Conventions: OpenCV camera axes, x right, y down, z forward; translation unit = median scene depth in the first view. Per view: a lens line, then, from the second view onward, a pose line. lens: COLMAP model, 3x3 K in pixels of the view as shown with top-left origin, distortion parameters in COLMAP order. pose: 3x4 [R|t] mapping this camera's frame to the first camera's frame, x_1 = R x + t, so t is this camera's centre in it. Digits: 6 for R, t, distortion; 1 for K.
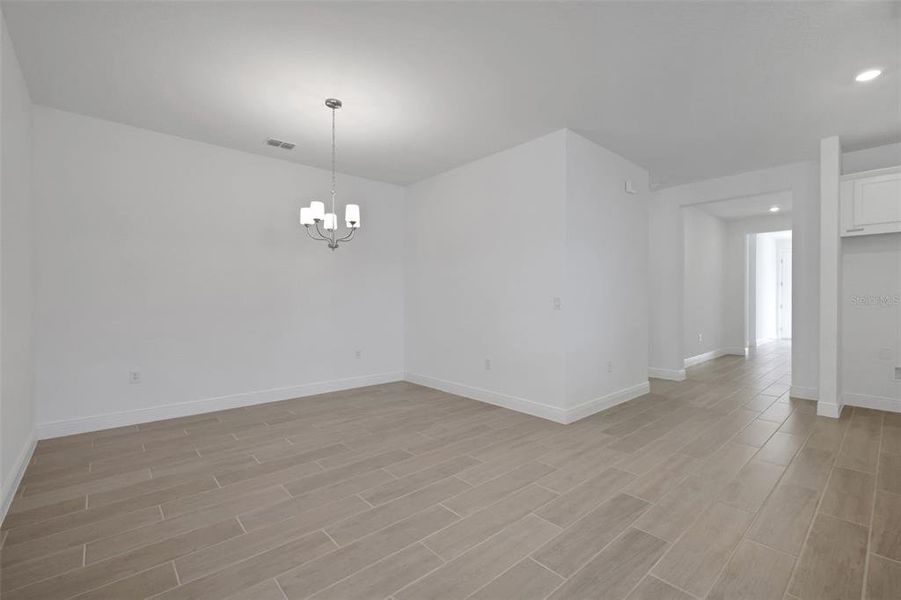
lens RADIAL K [[385.7, 0, 450.5], [0, 385.7, 299.0], [0, 0, 1]] dist [0.009365, 0.000112]
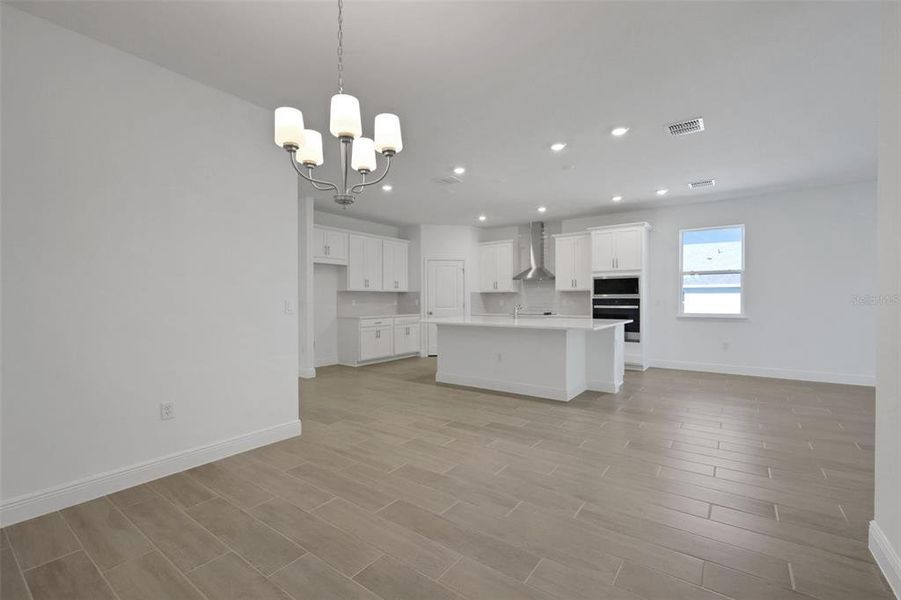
lens RADIAL K [[385.7, 0, 450.5], [0, 385.7, 299.0], [0, 0, 1]] dist [0.009365, 0.000112]
pose [[-0.199706, -0.001324, 0.979855, -0.878361], [-0.003101, 0.999995, 0.000720, -0.016004], [-0.979851, -0.002895, -0.199709, 1.021921]]
